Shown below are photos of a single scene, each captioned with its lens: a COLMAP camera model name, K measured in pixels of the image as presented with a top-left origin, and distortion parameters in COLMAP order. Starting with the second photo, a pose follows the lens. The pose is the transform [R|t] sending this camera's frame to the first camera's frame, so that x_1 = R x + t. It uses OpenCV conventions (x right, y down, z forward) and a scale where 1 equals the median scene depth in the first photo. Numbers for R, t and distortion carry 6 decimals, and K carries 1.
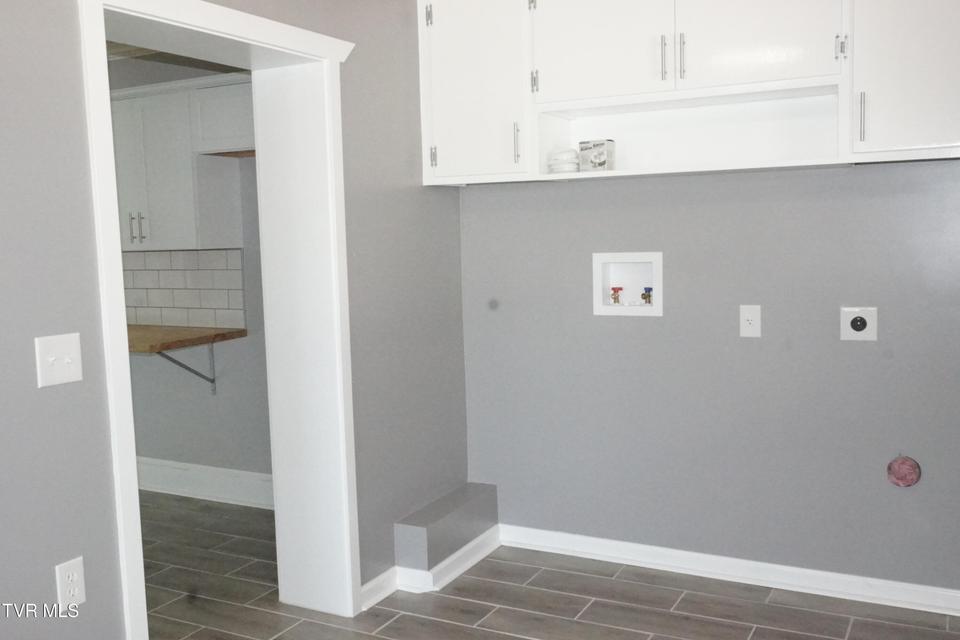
lens RADIAL K [[915.9, 0, 480.7], [0, 915.9, 319.8], [0, 0, 1]] dist [0.007028, 0.000000]
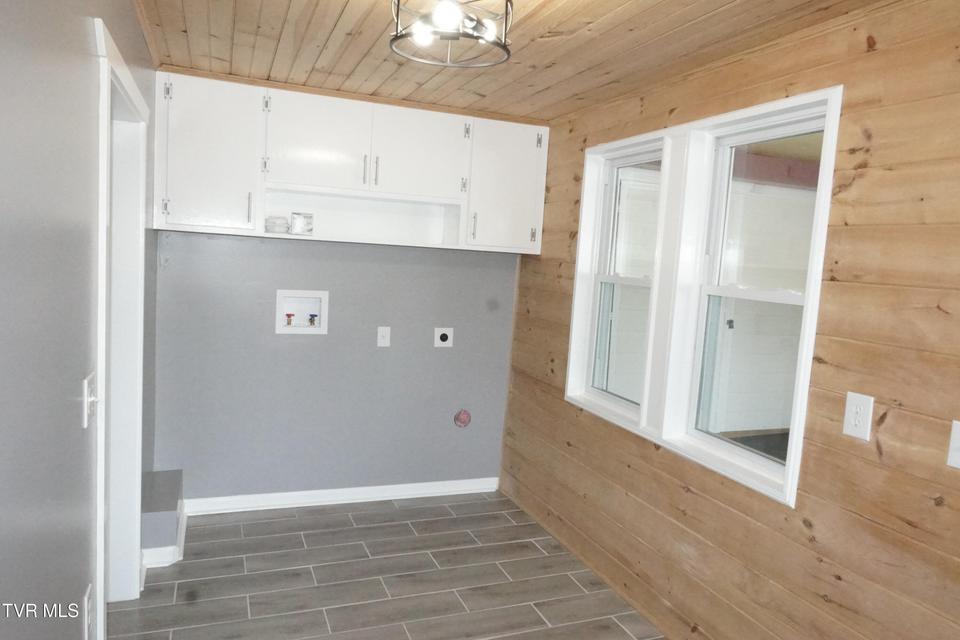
lens RADIAL K [[668.0, 0, 484.1], [0, 668.0, 320.4], [0, 0, 1]] dist [-0.000535, 0.001646]
pose [[0.645862, -0.007123, 0.763421, -0.483179], [-0.002438, 0.999932, 0.011393, -0.040878], [-0.763450, -0.009220, 0.645801, 0.108695]]
